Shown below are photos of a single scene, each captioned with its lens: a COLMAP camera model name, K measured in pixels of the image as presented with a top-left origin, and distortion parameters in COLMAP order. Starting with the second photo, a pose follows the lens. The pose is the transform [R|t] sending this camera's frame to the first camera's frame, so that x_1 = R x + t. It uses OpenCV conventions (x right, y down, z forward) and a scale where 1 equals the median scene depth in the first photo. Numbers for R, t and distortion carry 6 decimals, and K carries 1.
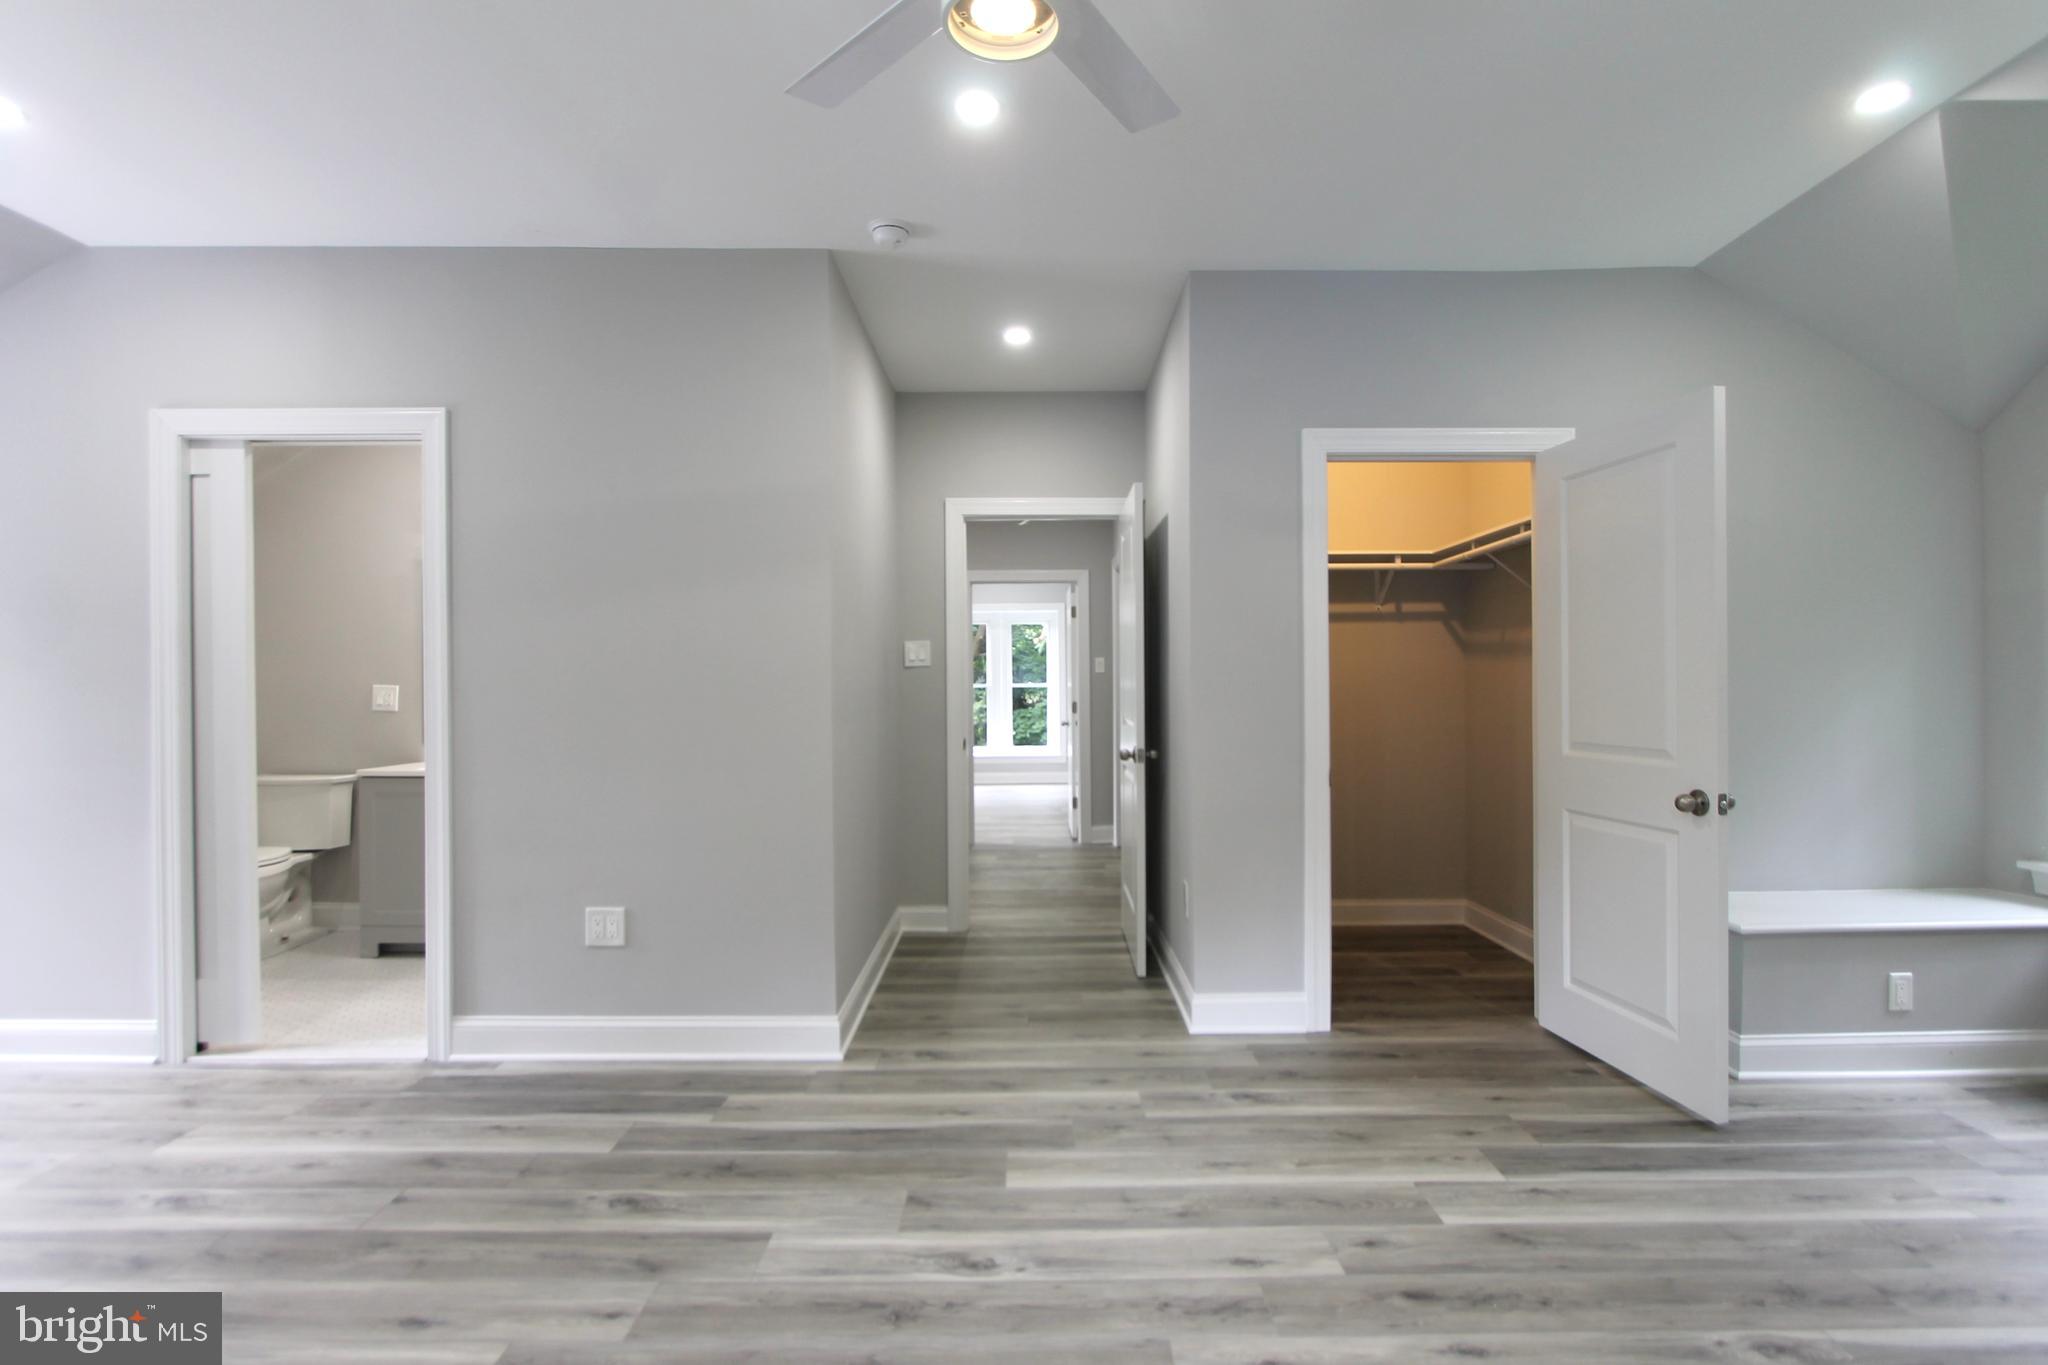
lens RADIAL K [[956.0, 0, 1022.6], [0, 956.0, 689.3], [0, 0, 1]] dist [-0.010387, -0.000358]
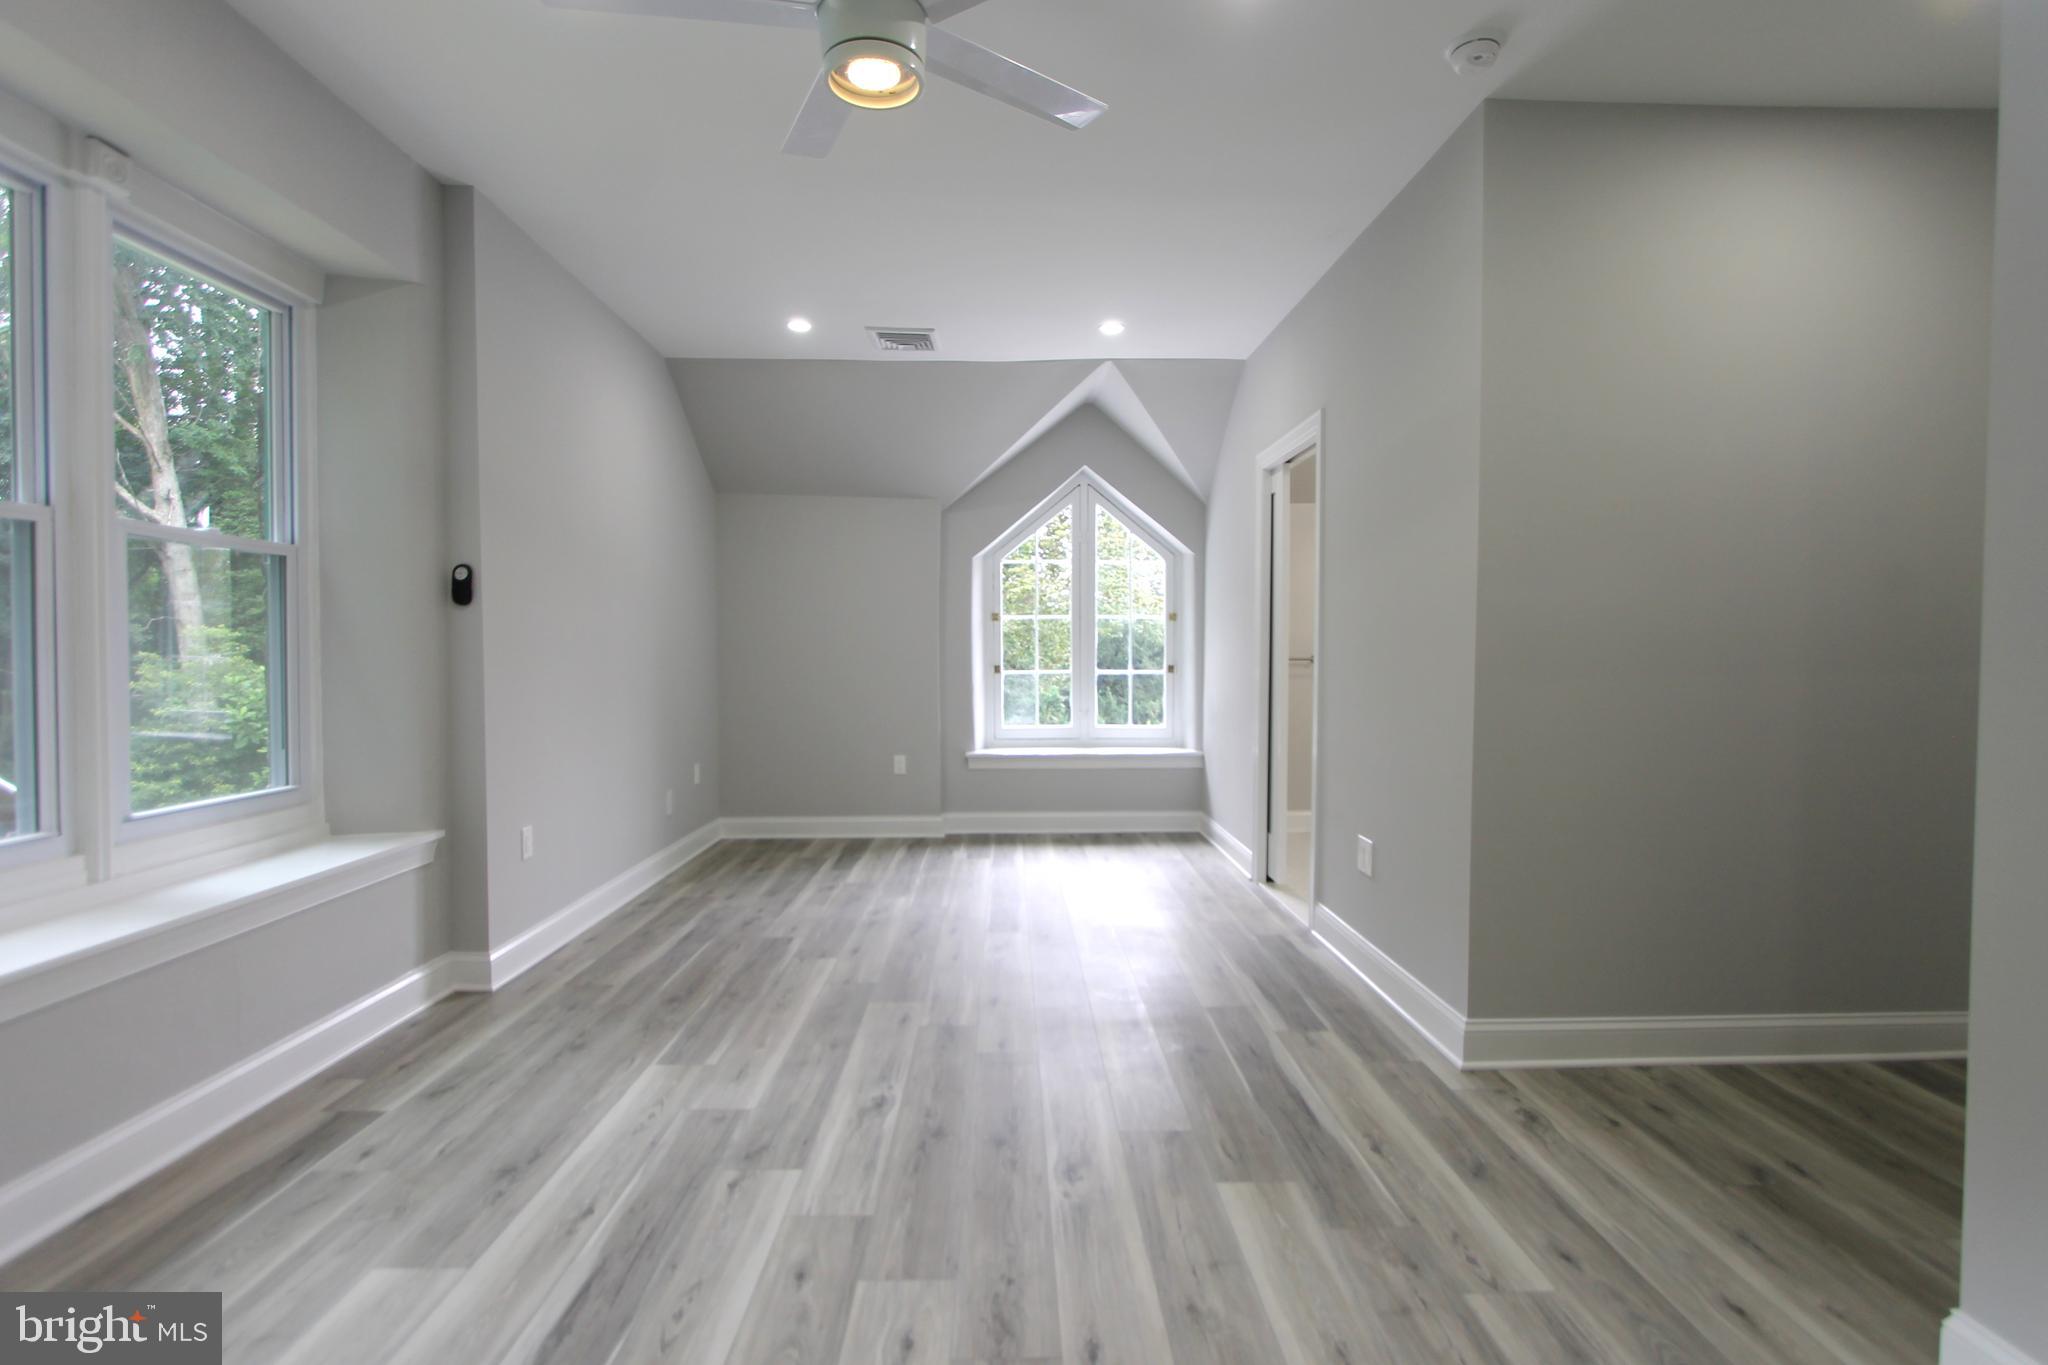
lens RADIAL K [[963.6, 0, 1031.2], [0, 963.6, 681.1], [0, 0, 1]] dist [-0.014015, 0.000840]
pose [[0.033258, 0.036697, -0.998773, 0.770077], [-0.007545, 0.999306, 0.036466, 0.017009], [0.999418, 0.006323, 0.033512, 0.709569]]
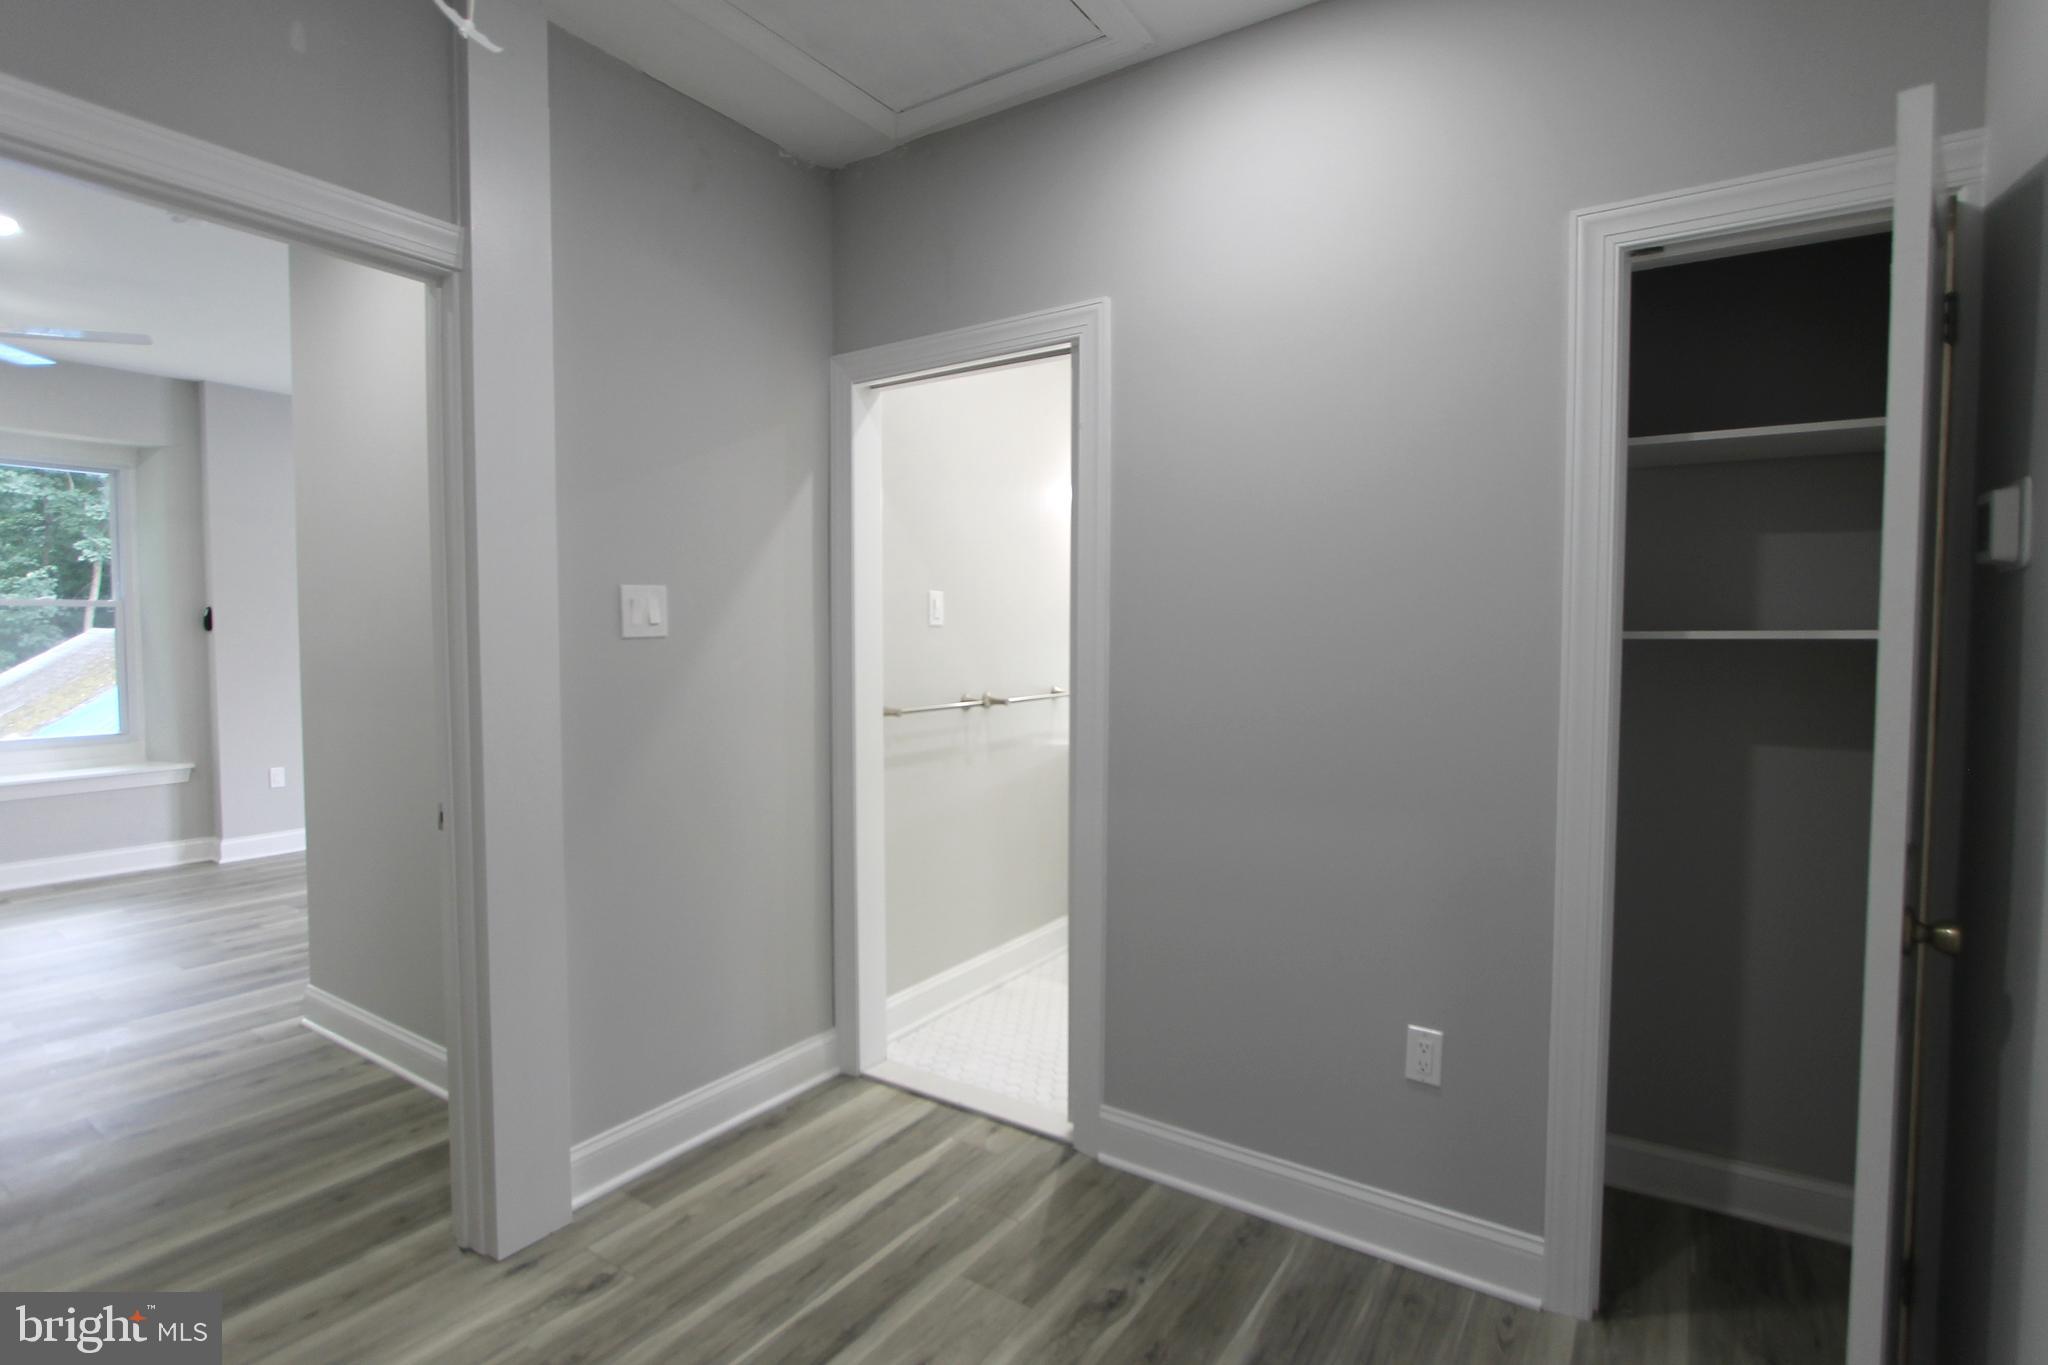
lens RADIAL K [[963.6, 0, 1031.2], [0, 963.6, 681.1], [0, 0, 1]] dist [-0.014015, 0.000840]
pose [[-0.543037, 0.044207, -0.838544, 0.274765], [-0.004989, 0.998426, 0.055867, -0.048672], [0.839694, 0.034521, -0.541962, 2.668547]]
